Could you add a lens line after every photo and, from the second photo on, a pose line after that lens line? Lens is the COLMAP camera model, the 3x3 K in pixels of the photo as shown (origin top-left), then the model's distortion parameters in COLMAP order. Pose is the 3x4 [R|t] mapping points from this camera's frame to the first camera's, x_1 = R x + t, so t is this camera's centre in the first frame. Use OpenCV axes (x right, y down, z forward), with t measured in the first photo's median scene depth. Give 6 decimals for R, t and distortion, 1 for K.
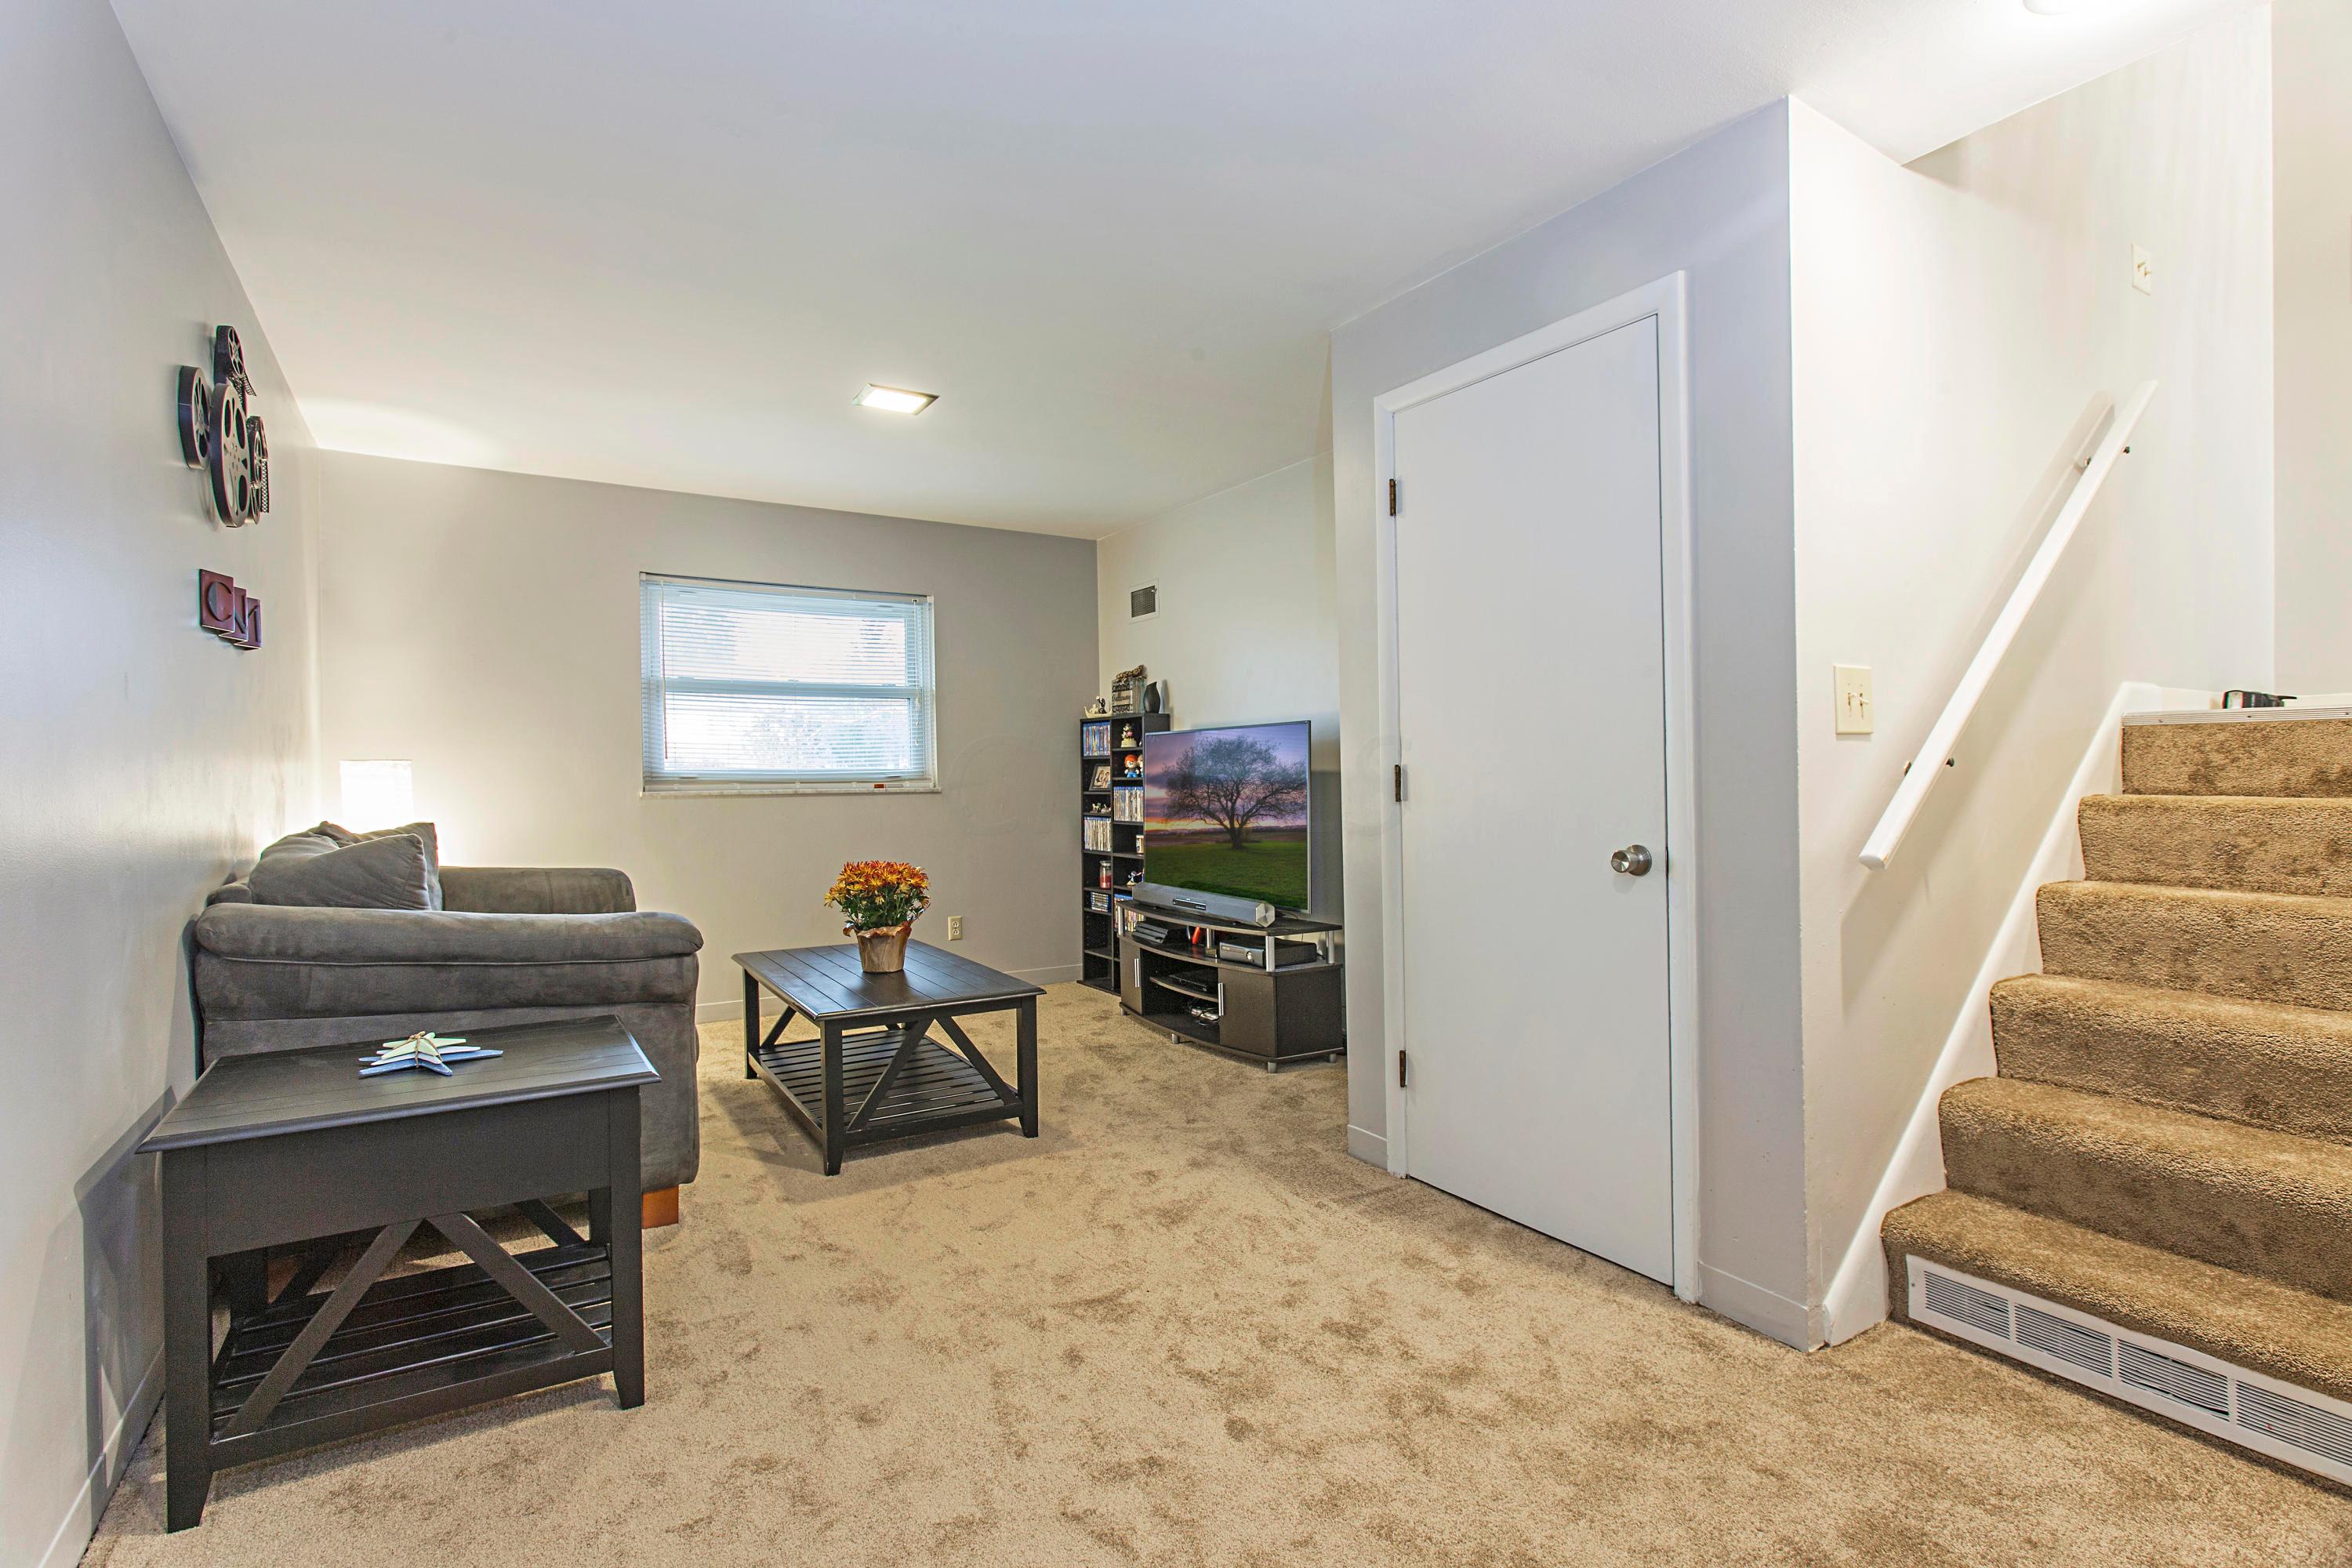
lens RADIAL K [[1156.1, 0, 1182.6], [0, 1156.1, 744.1], [0, 0, 1]] dist [-0.005263, 0.001086]
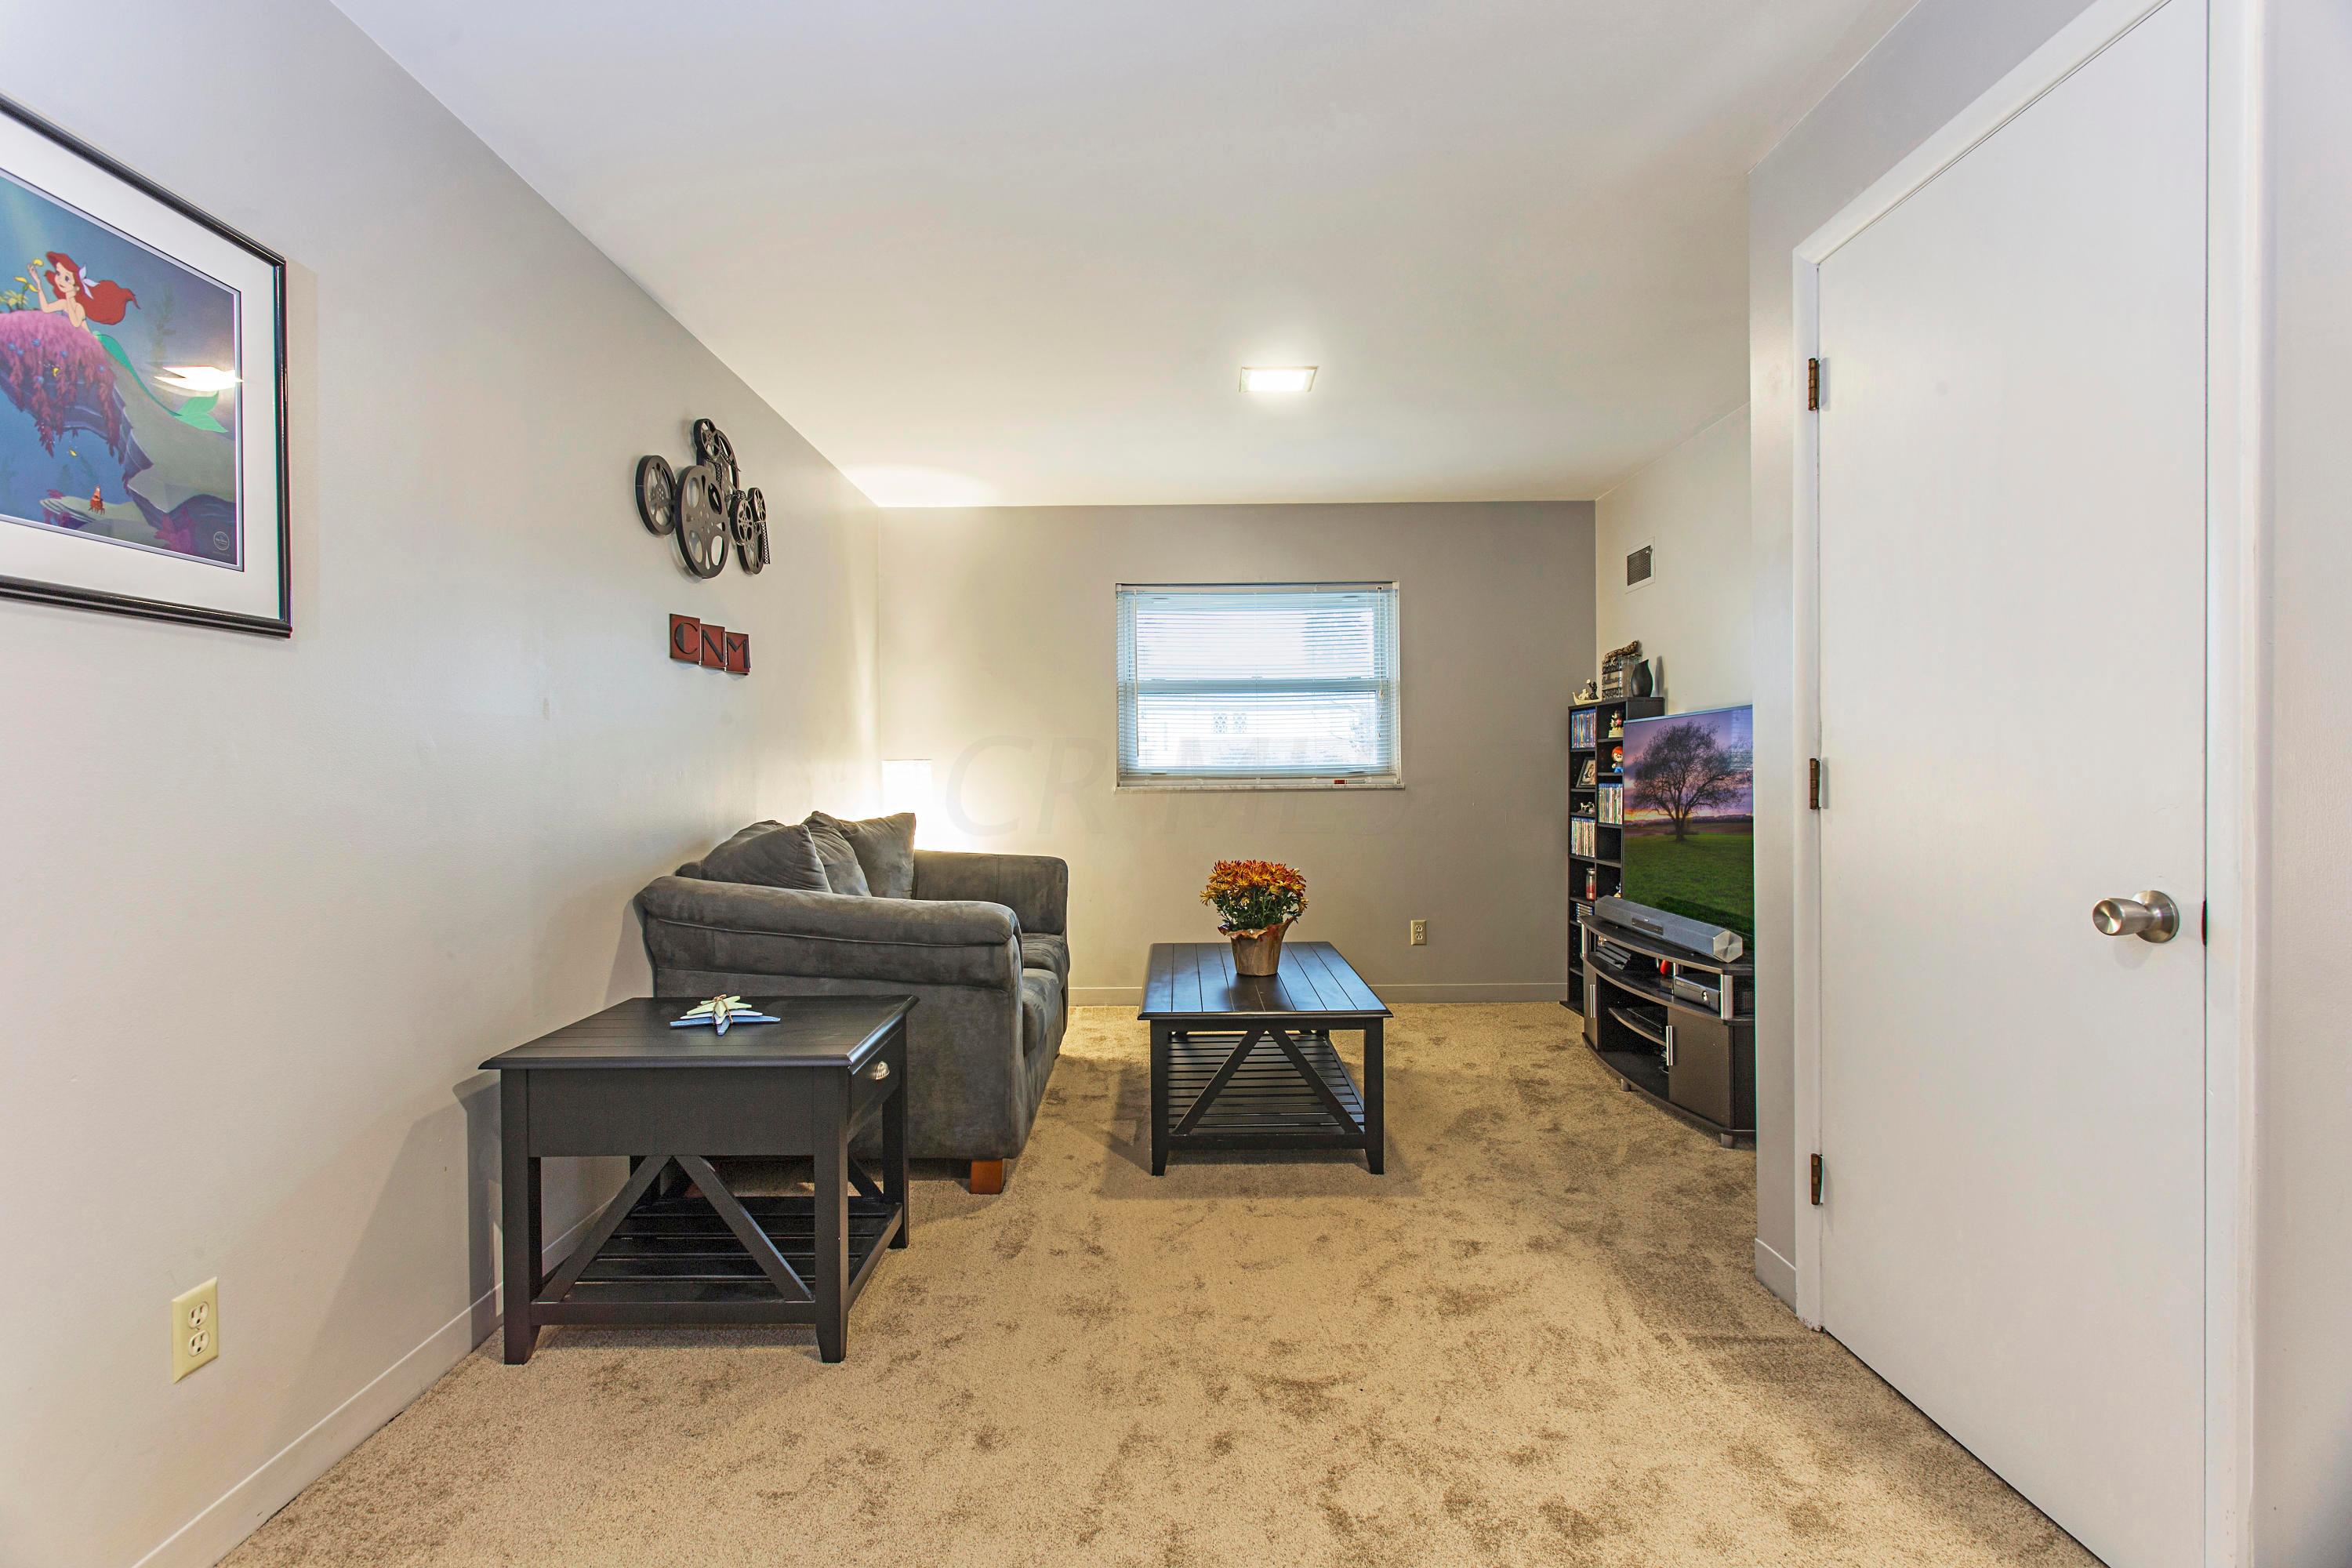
lens RADIAL K [[1143.1, 0, 1137.8], [0, 1143.1, 771.7], [0, 0, 1]] dist [-0.000795, 0.001724]
pose [[0.838509, -0.001755, -0.544885, 0.206849], [0.018226, 0.999526, 0.024828, 0.000898], [0.544583, -0.030750, 0.838143, 0.165009]]
